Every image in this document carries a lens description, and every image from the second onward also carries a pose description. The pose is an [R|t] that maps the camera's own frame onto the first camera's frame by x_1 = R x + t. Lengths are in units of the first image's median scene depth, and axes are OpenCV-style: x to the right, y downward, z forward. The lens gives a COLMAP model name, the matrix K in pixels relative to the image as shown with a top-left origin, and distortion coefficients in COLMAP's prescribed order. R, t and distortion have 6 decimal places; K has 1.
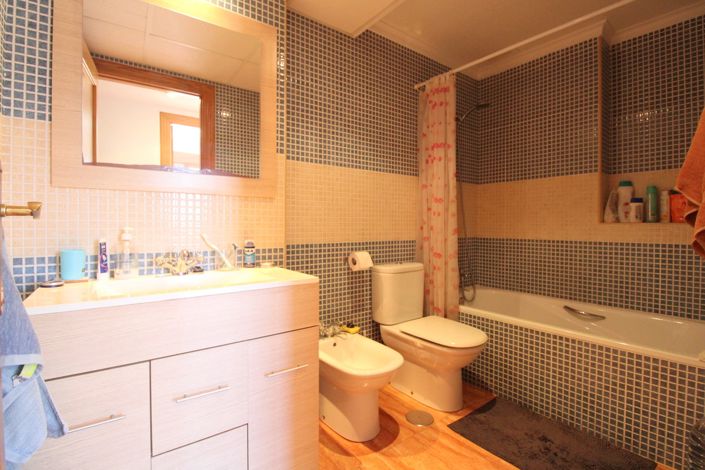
lens RADIAL K [[328.2, 0, 356.3], [0, 328.2, 228.0], [0, 0, 1]] dist [0.000695, -0.013204]
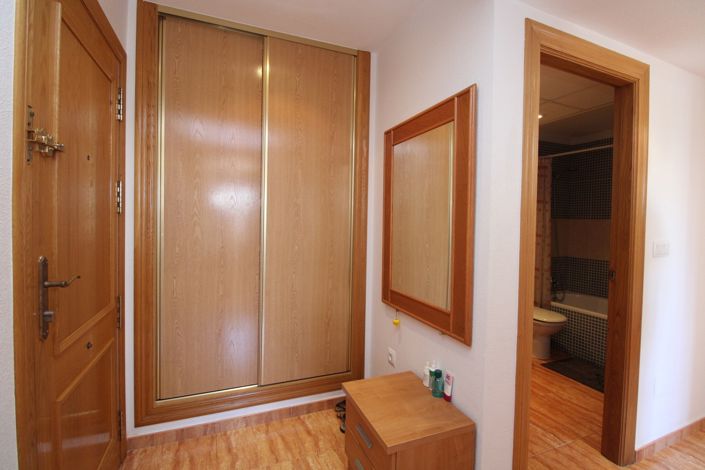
lens RADIAL K [[328.2, 0, 356.3], [0, 328.2, 228.0], [0, 0, 1]] dist [0.000695, -0.013204]
pose [[0.965995, 0.024077, -0.257437, -0.203490], [-0.022969, 0.999709, 0.007310, -0.112972], [0.257538, -0.001148, 0.966267, -0.803182]]
